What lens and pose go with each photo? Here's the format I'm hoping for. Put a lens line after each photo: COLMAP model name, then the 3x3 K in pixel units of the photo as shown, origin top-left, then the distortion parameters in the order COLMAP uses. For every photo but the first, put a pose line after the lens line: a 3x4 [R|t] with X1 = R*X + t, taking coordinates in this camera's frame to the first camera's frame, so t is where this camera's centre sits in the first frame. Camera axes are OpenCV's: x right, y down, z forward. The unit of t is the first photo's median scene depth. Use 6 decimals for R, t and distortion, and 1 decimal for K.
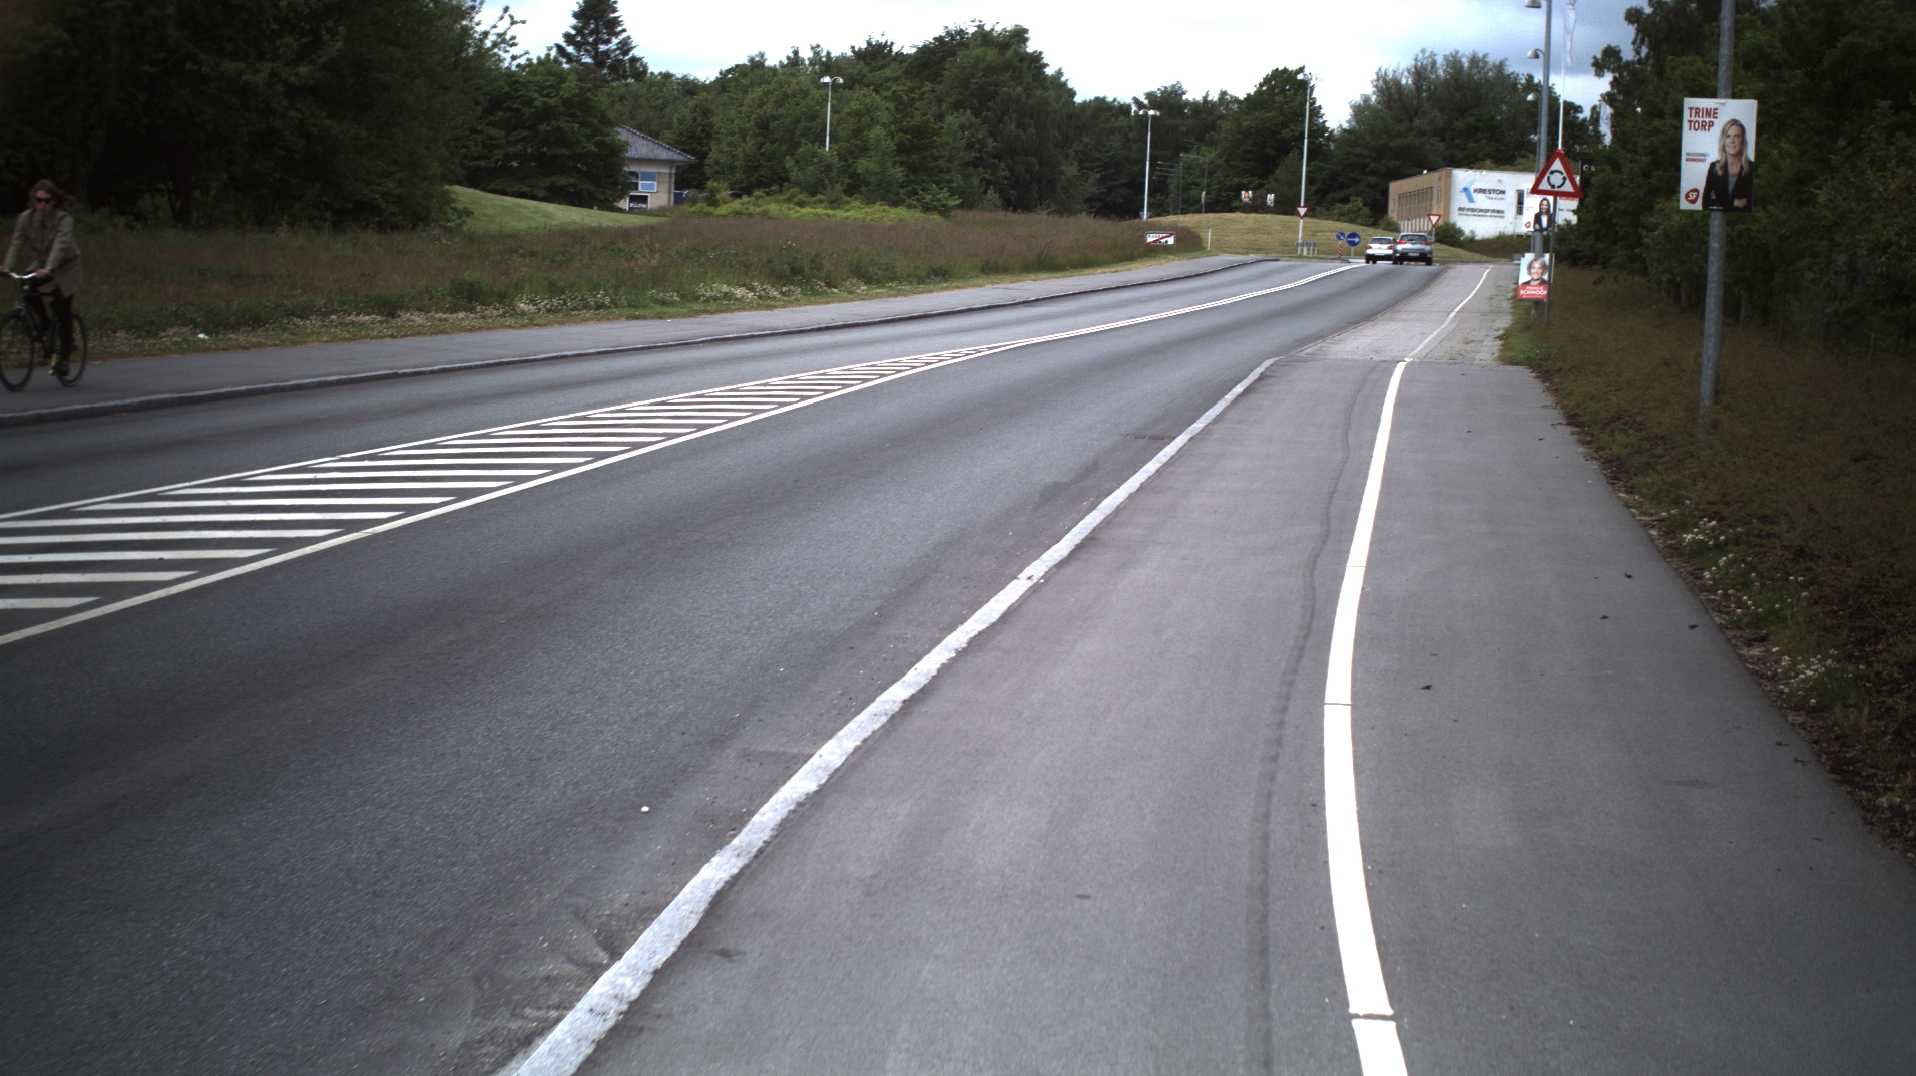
lens RADIAL K [[3426.1, 0, 950.4], [0, 3426.1, 547.9], [0, 0, 1]] dist [-0.261742, 0.000000]
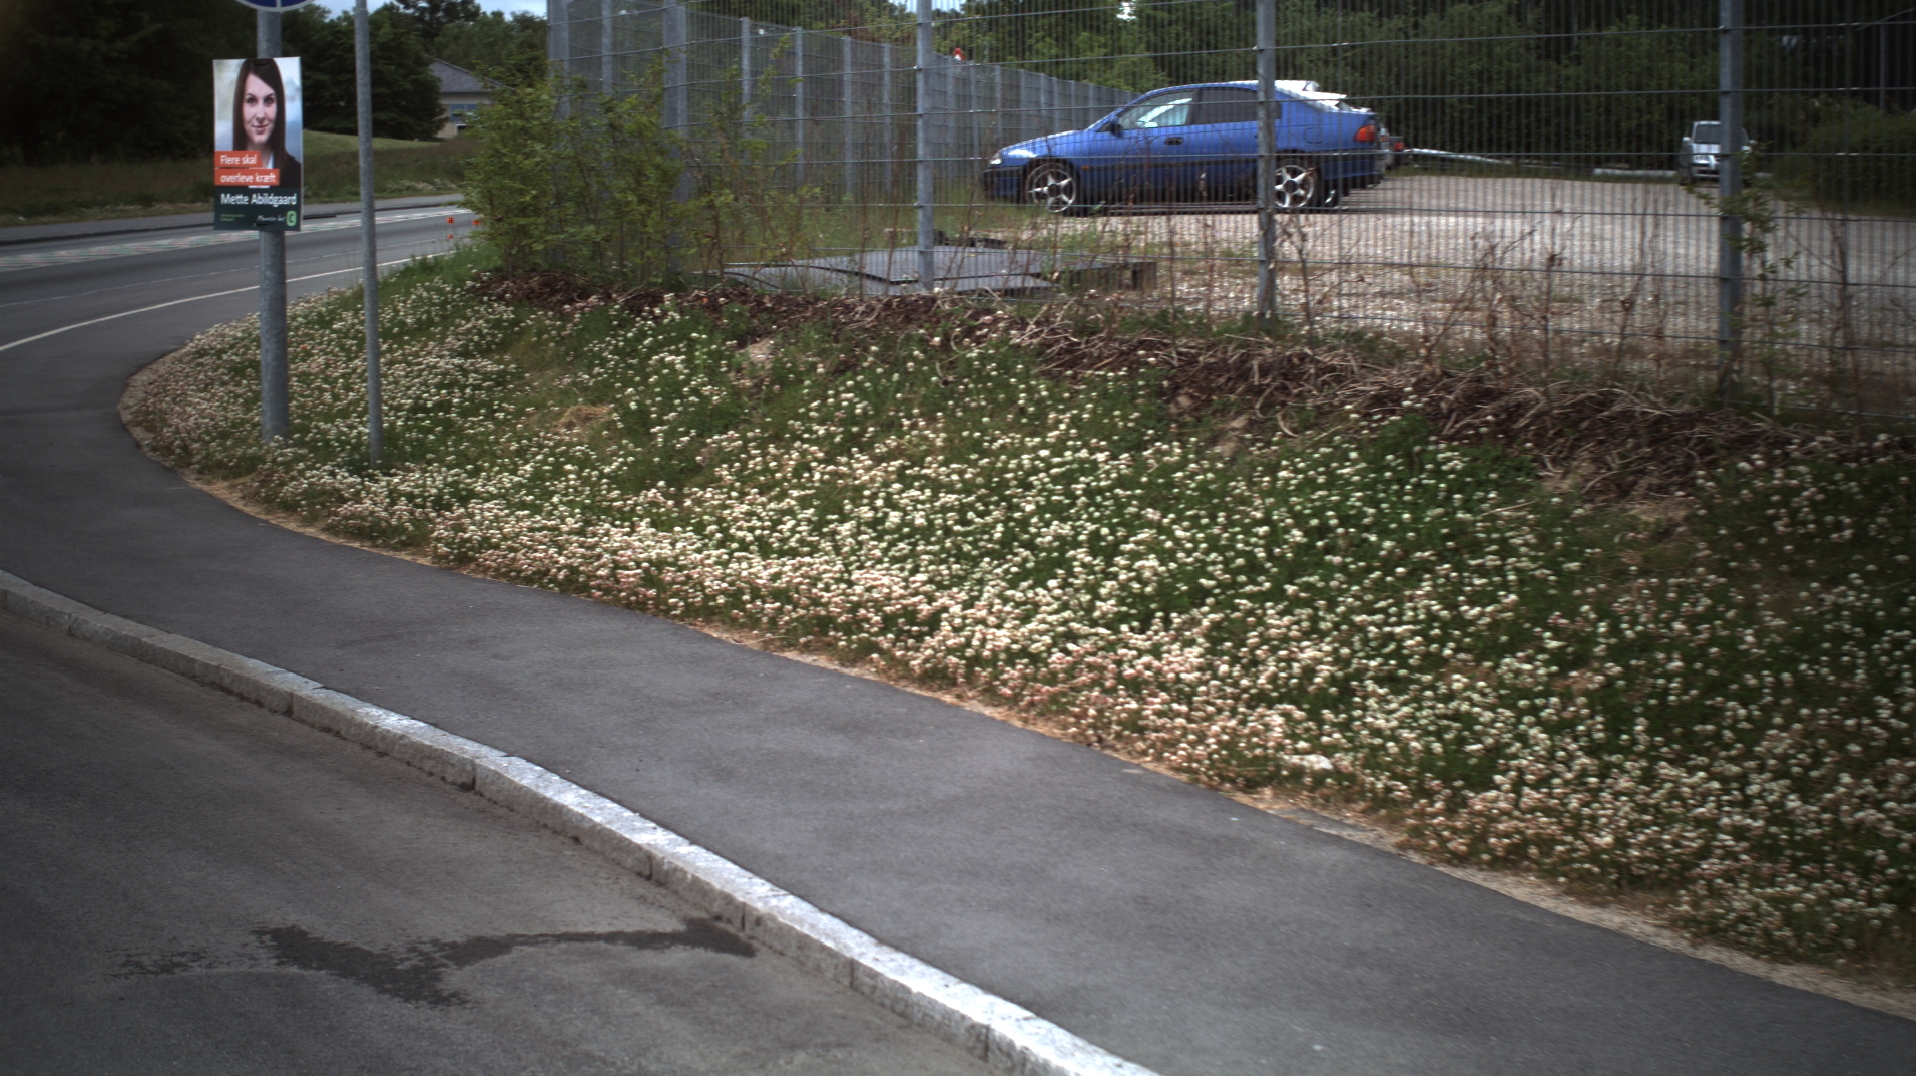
lens RADIAL K [[3426.1, 0, 951.7], [0, 3426.1, 543.1], [0, 0, 1]] dist [-0.261742, 0.000000]
pose [[0.997986, -0.057641, 0.026489, 0.093457], [0.056990, 0.998070, 0.024681, 0.042163], [-0.027861, -0.023122, 0.999344, -0.338132]]
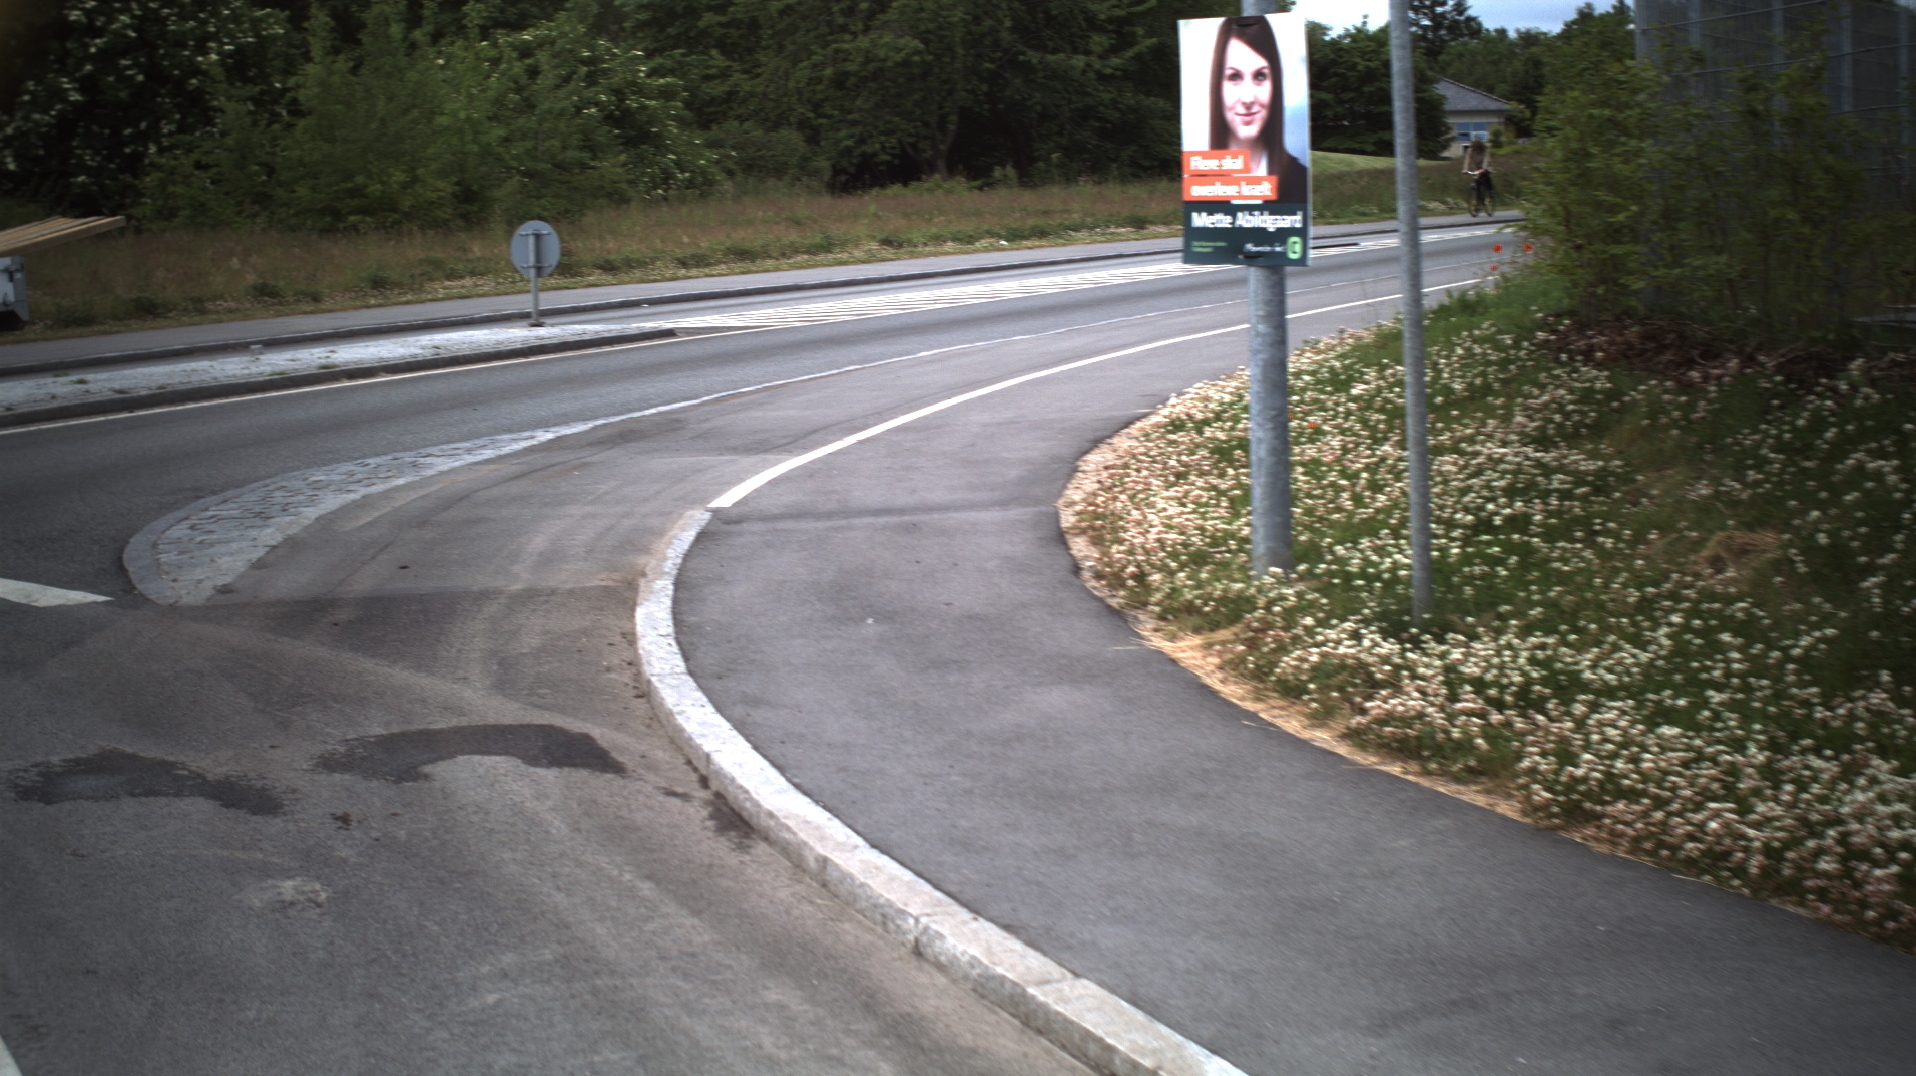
lens RADIAL K [[3426.1, 0, 966.9], [0, 3426.1, 535.9], [0, 0, 1]] dist [-0.261742, 0.000000]
pose [[0.964830, -0.051709, -0.257738, 0.081948], [0.053652, 0.998560, 0.000505, 0.035956], [0.257341, -0.014315, 0.966215, -0.266486]]
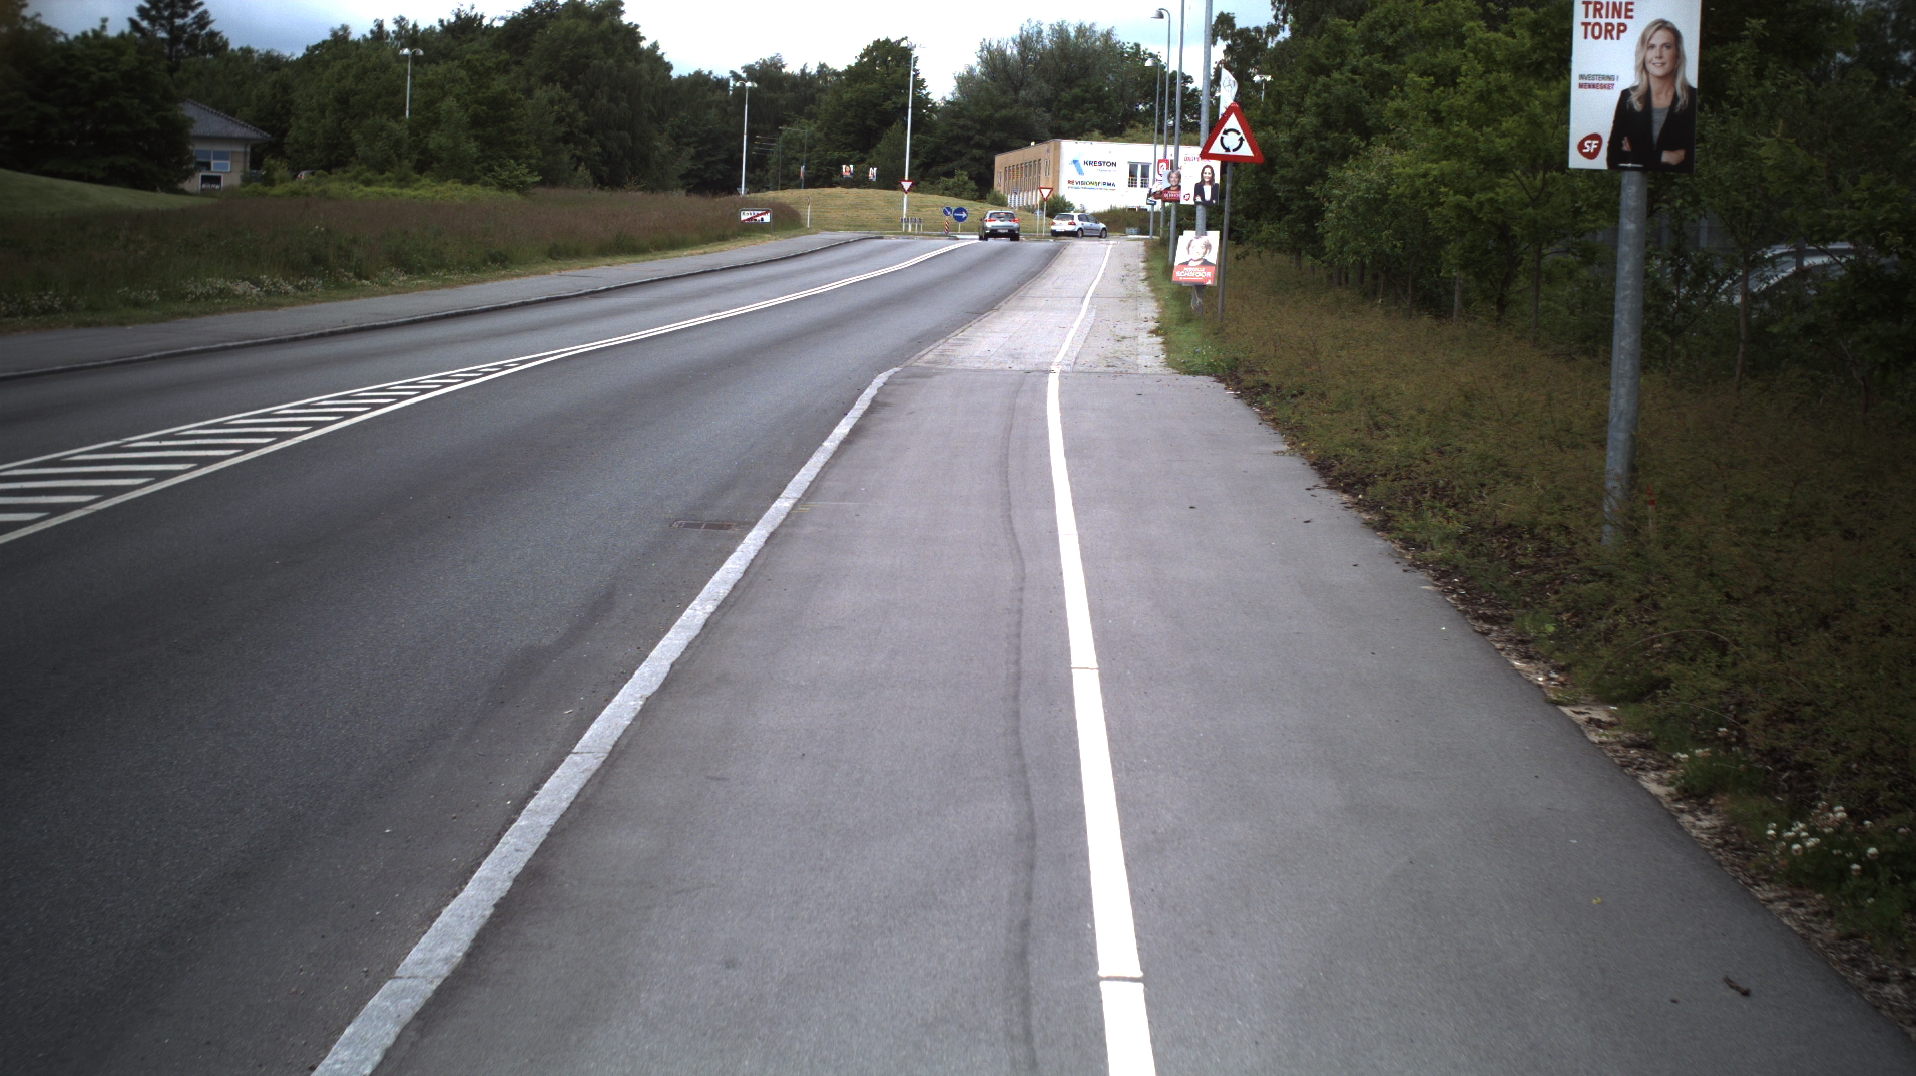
lens RADIAL K [[3426.1, 0, 968.9], [0, 3426.1, 538.0], [0, 0, 1]] dist [-0.261742, 0.000000]
pose [[0.992622, -0.014897, 0.120327, 0.011877], [0.014420, 0.999884, 0.004835, -0.013280], [-0.120386, -0.003064, 0.992722, 0.141616]]
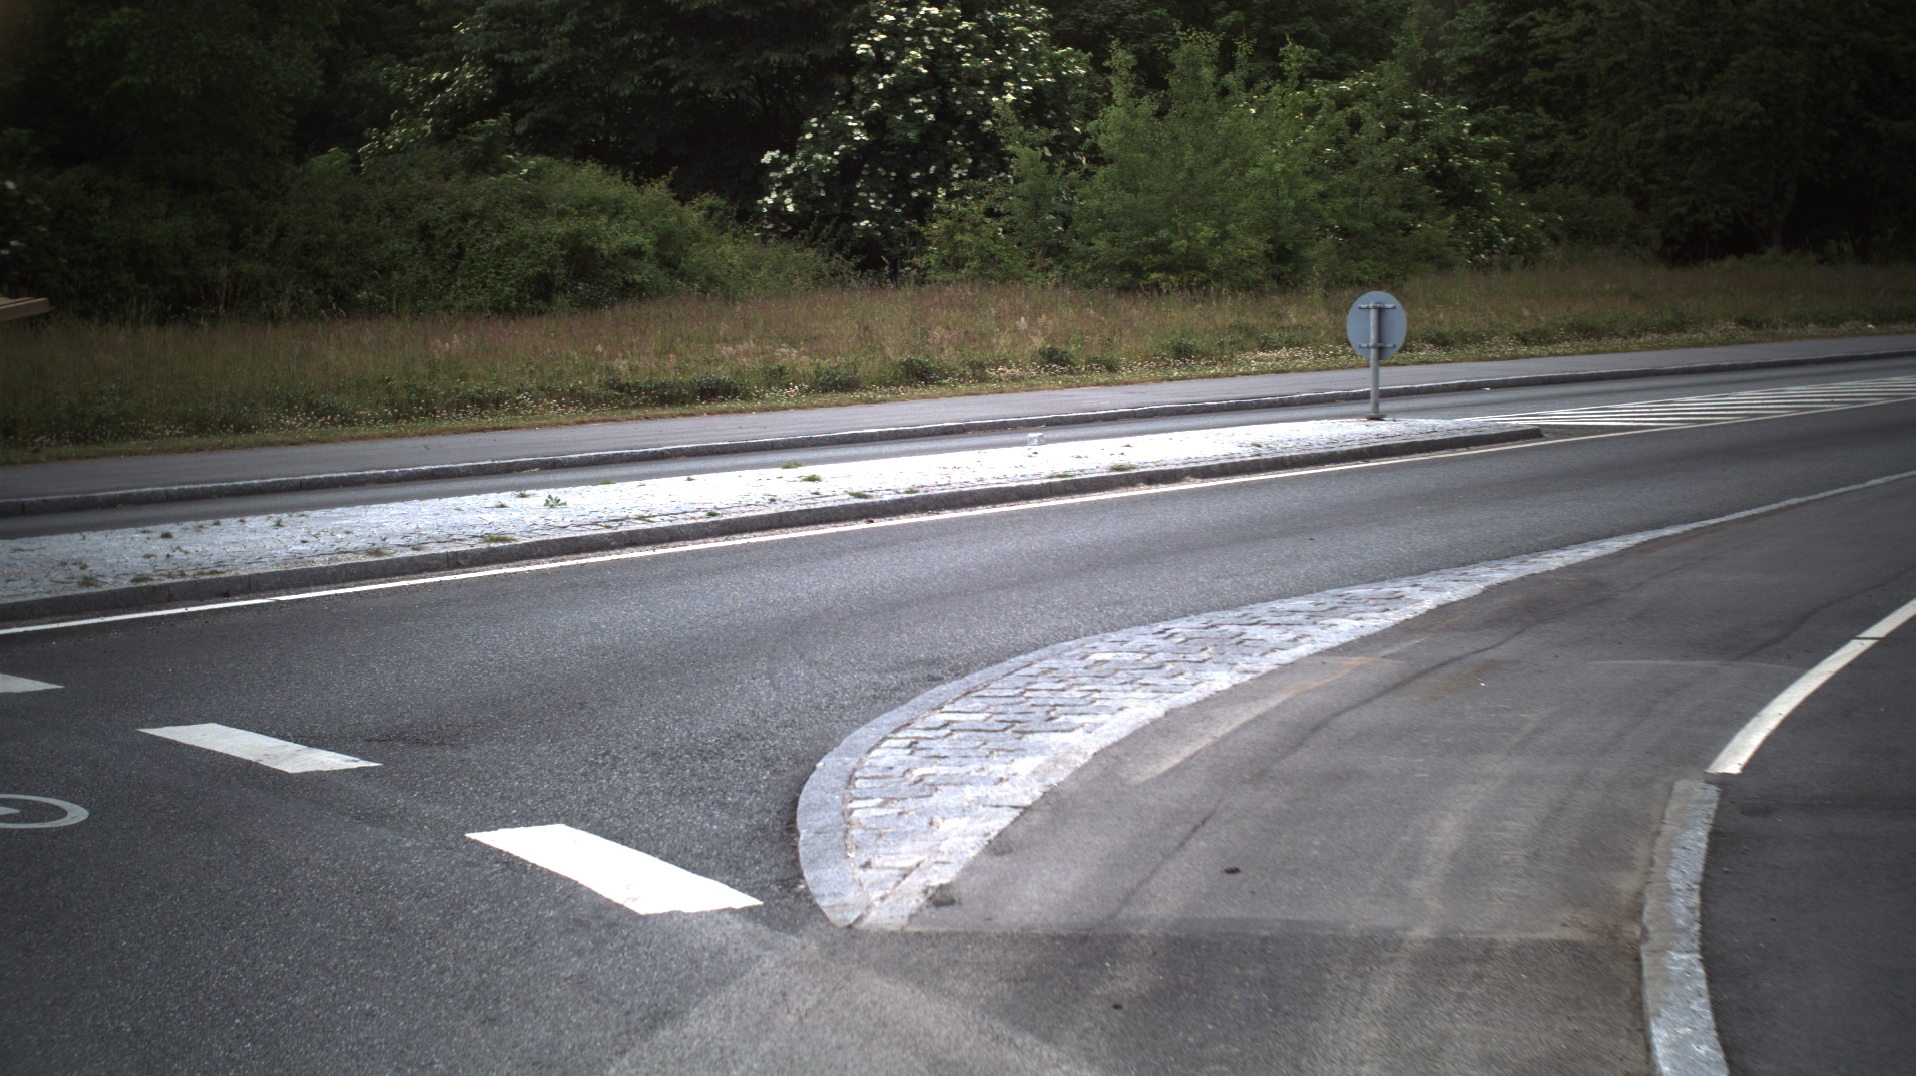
lens RADIAL K [[3426.1, 0, 975.0], [0, 3426.1, 527.7], [0, 0, 1]] dist [-0.261742, 0.000000]
pose [[0.883356, -0.021334, -0.468217, 0.050488], [0.010020, 0.999595, -0.026642, 0.027429], [0.468595, 0.018842, 0.883212, -0.200263]]
